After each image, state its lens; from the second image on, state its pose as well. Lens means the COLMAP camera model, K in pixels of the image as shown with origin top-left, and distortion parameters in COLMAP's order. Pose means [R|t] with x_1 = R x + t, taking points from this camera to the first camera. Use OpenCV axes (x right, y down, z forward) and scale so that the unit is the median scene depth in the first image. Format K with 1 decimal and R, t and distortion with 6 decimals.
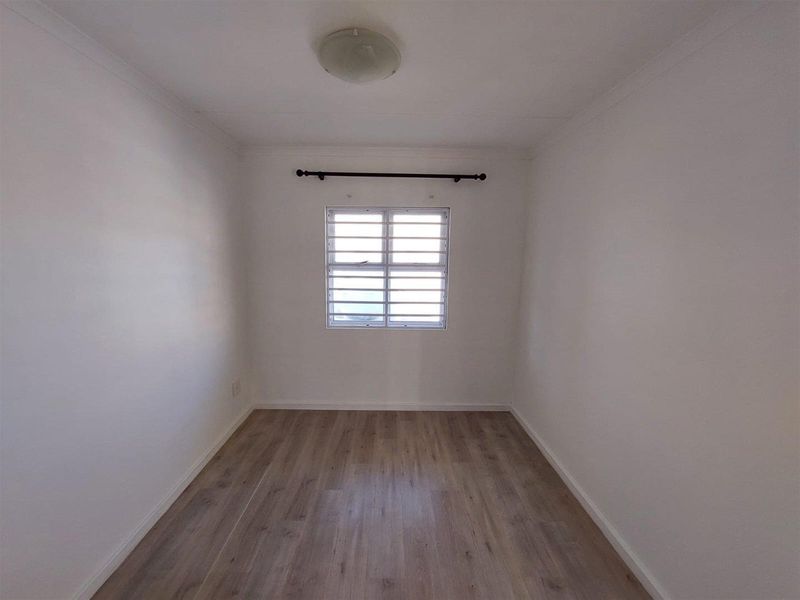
lens RADIAL K [[319.5, 0, 391.1], [0, 319.5, 300.9], [0, 0, 1]] dist [-0.014812, 0.000165]
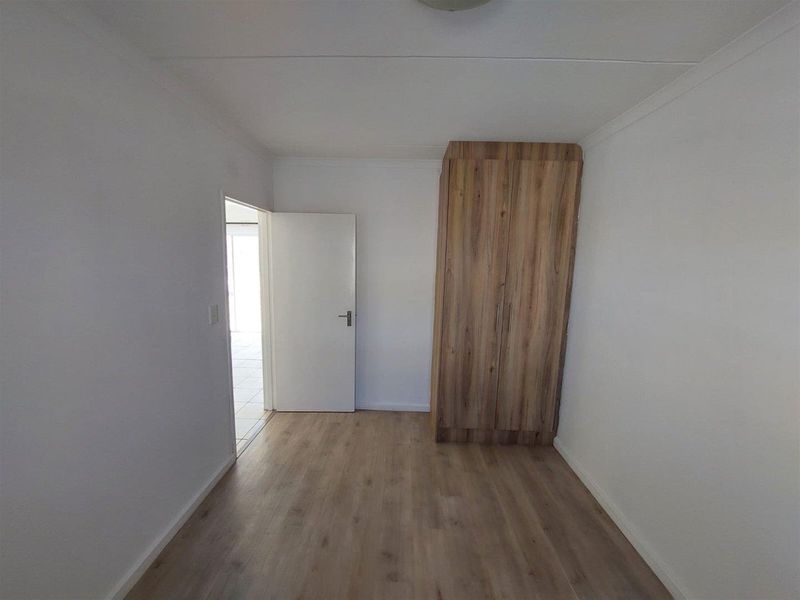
lens RADIAL K [[319.5, 0, 391.1], [0, 319.5, 300.9], [0, 0, 1]] dist [-0.014812, 0.000165]
pose [[-0.998780, -0.039622, 0.029464, -0.000710], [-0.029333, 0.956140, 0.291437, -0.140206], [-0.039719, 0.290217, -0.956136, 0.884381]]
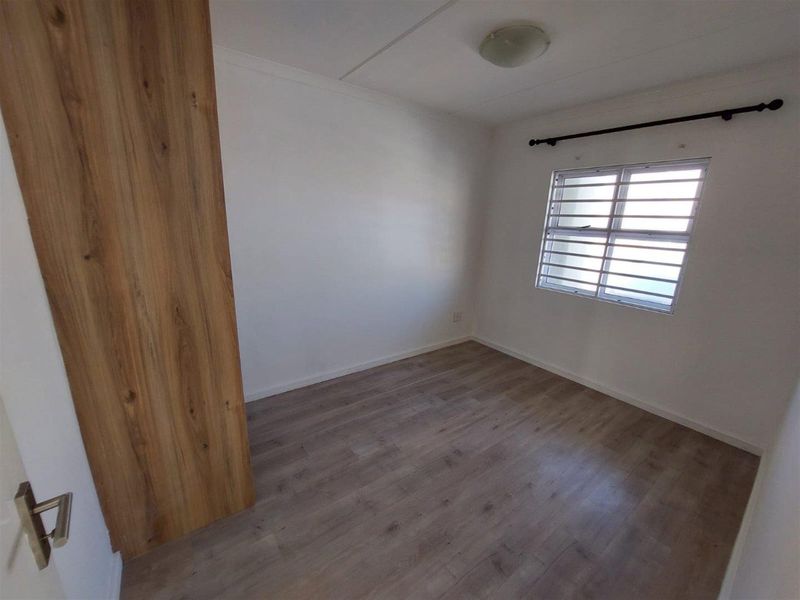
lens RADIAL K [[319.5, 0, 391.1], [0, 319.5, 300.9], [0, 0, 1]] dist [-0.014812, 0.000165]
pose [[0.582227, 0.212875, -0.784663, 0.391347], [-0.151245, 0.976626, 0.152728, 0.041847], [0.798834, 0.029754, 0.600815, -0.044338]]
